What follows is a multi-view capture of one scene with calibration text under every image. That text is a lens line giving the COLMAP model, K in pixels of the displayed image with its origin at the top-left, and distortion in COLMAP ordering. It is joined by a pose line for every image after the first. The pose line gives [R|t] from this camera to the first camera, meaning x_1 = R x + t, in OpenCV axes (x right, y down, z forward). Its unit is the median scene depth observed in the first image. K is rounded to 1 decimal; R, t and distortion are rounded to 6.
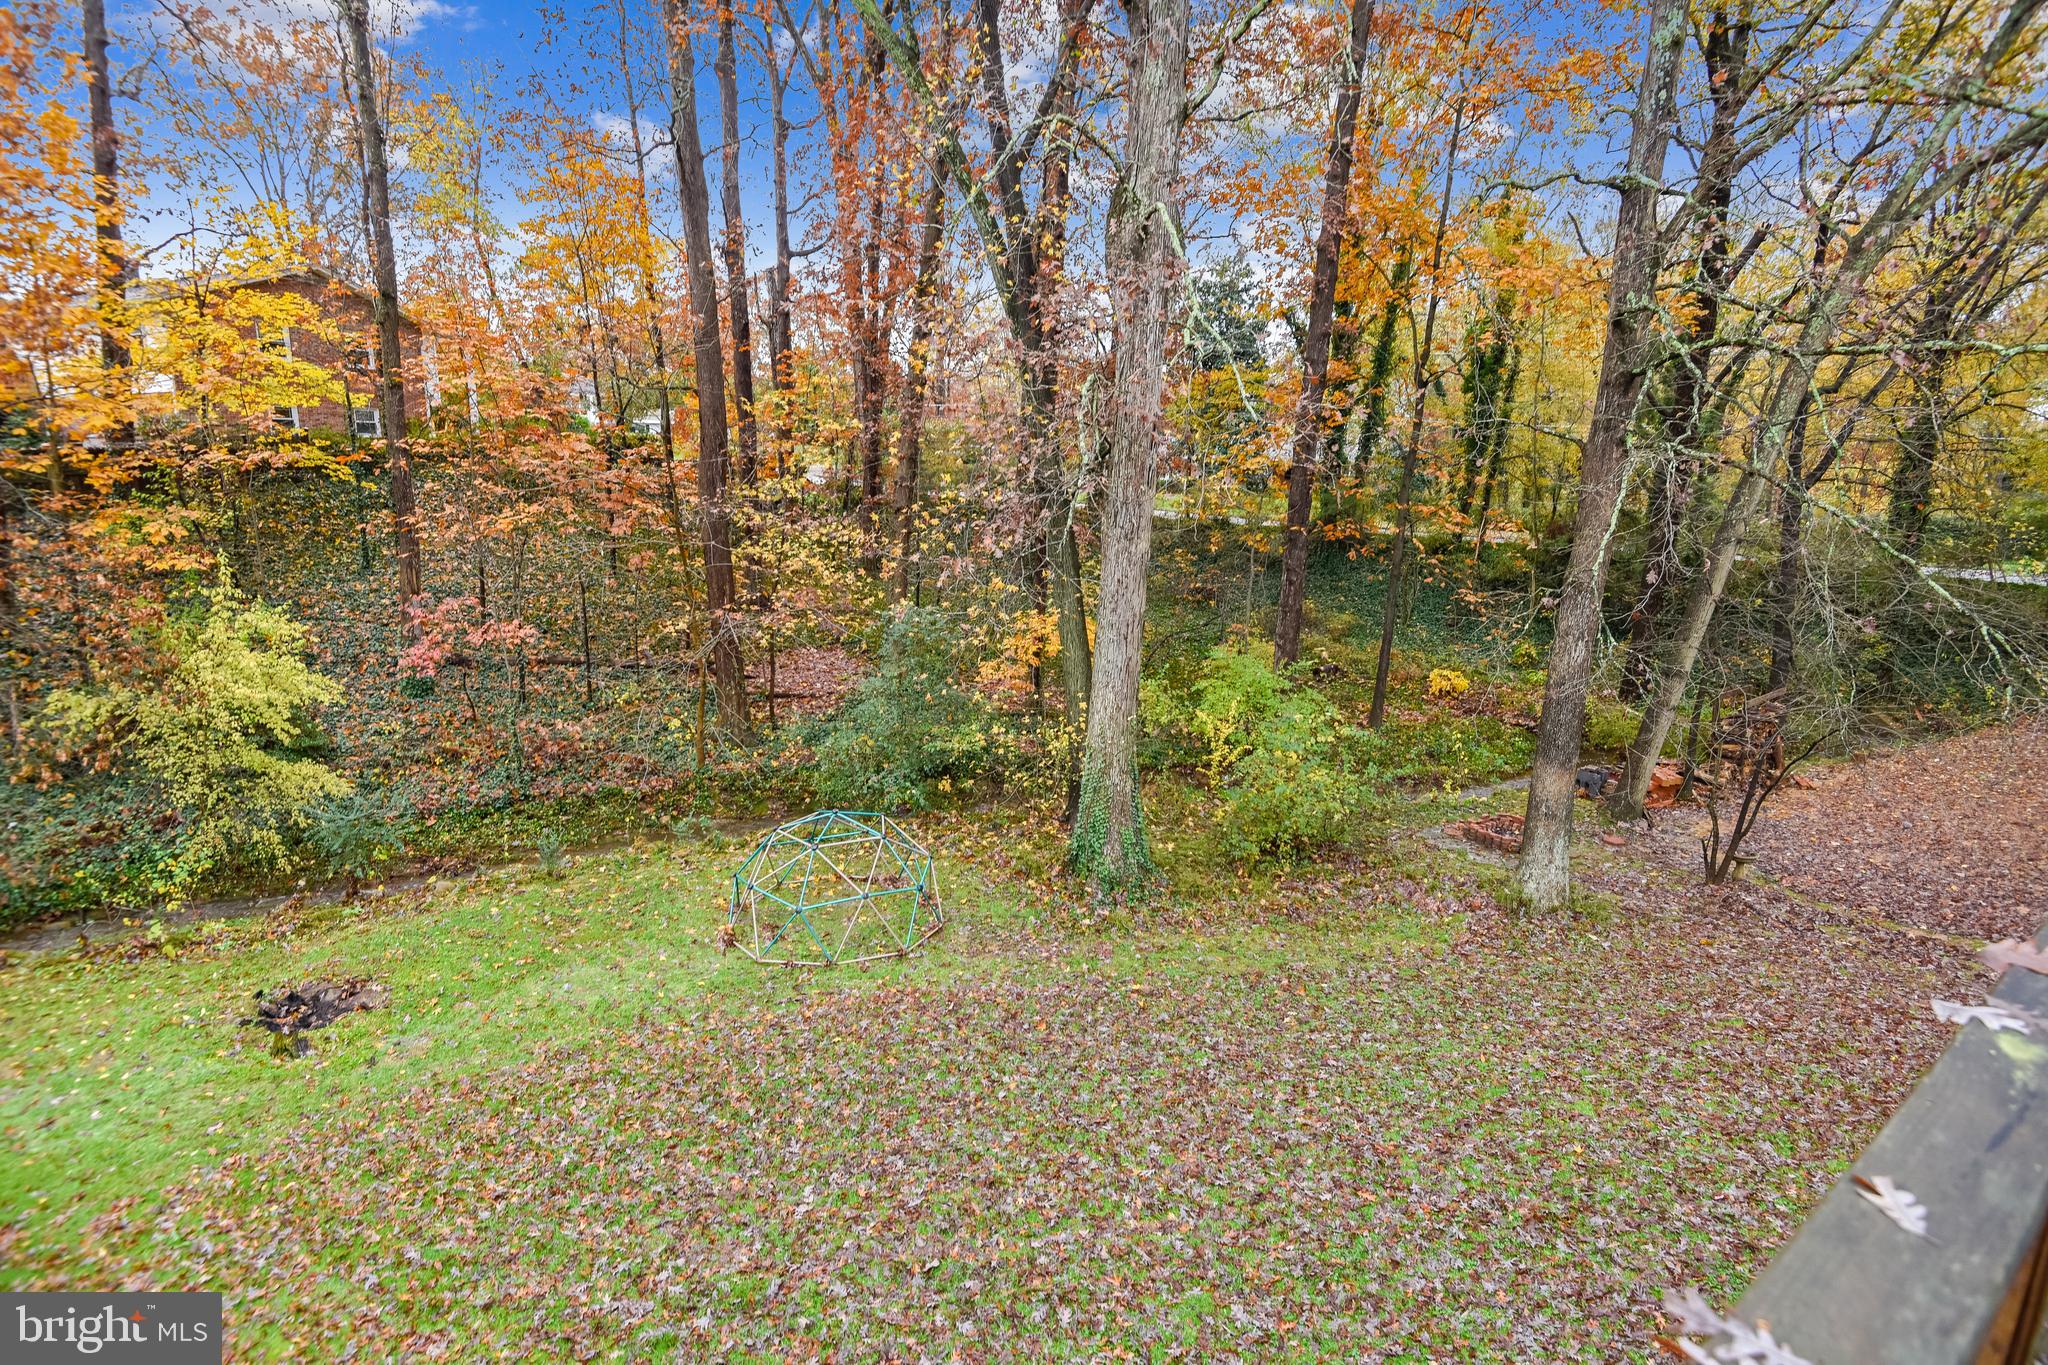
lens RADIAL K [[879.5, 0, 1024.0], [0, 879.5, 682.5], [0, 0, 1]] dist [0.000085, -0.026929]
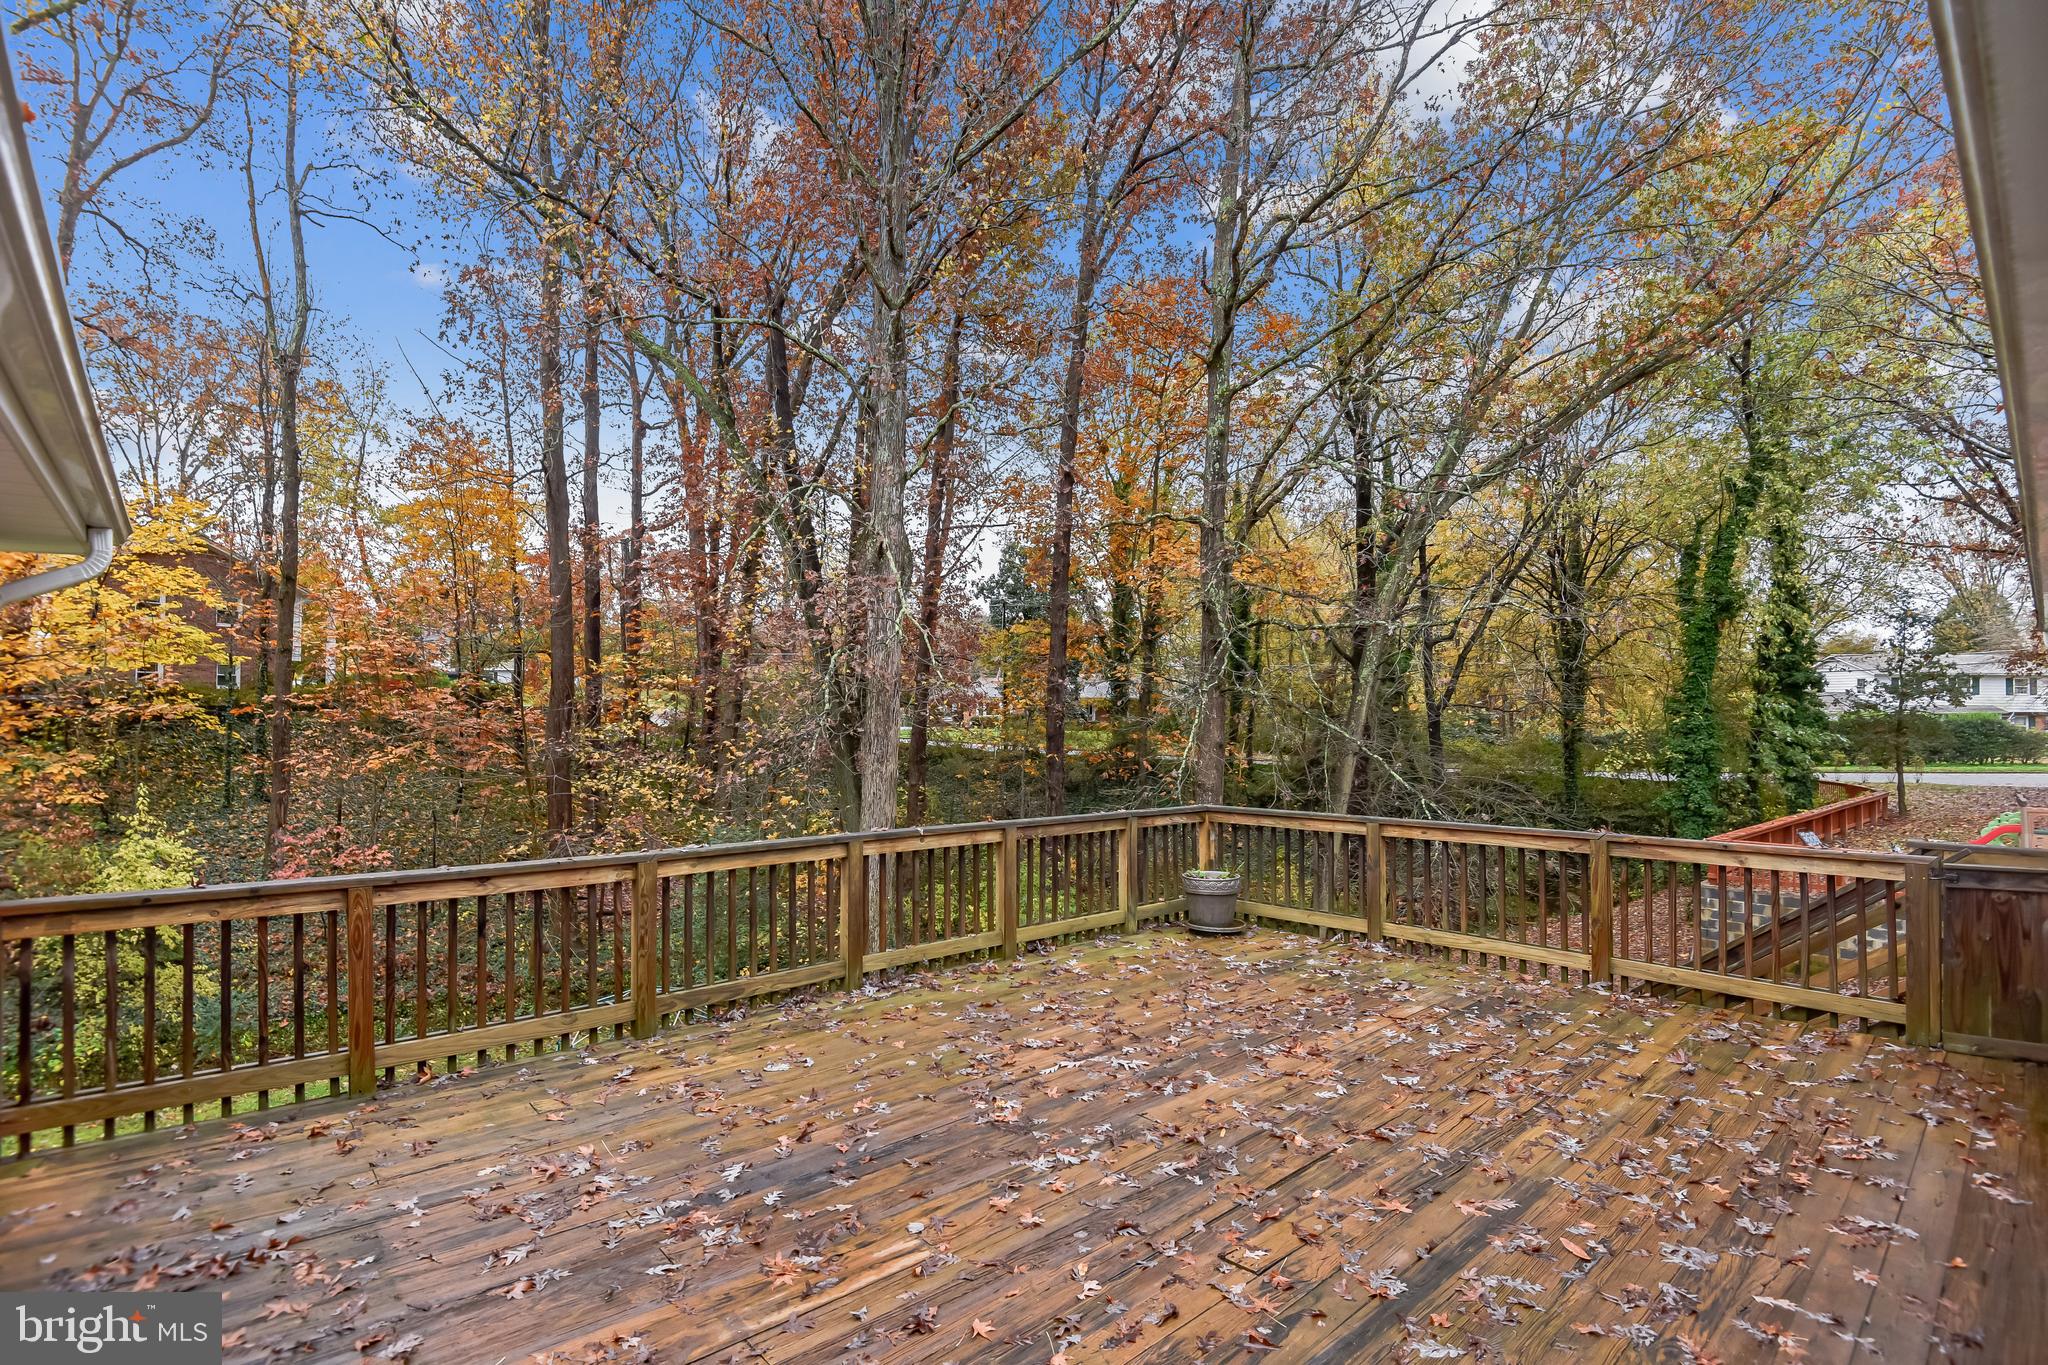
lens RADIAL K [[944.7, 0, 1012.3], [0, 944.7, 714.0], [0, 0, 1]] dist [-0.002303, -0.032753]
pose [[0.993131, -0.016353, 0.115856, 0.096839], [0.042378, 0.973229, -0.225896, 0.062691], [-0.109061, 0.229254, 0.967238, -0.274337]]
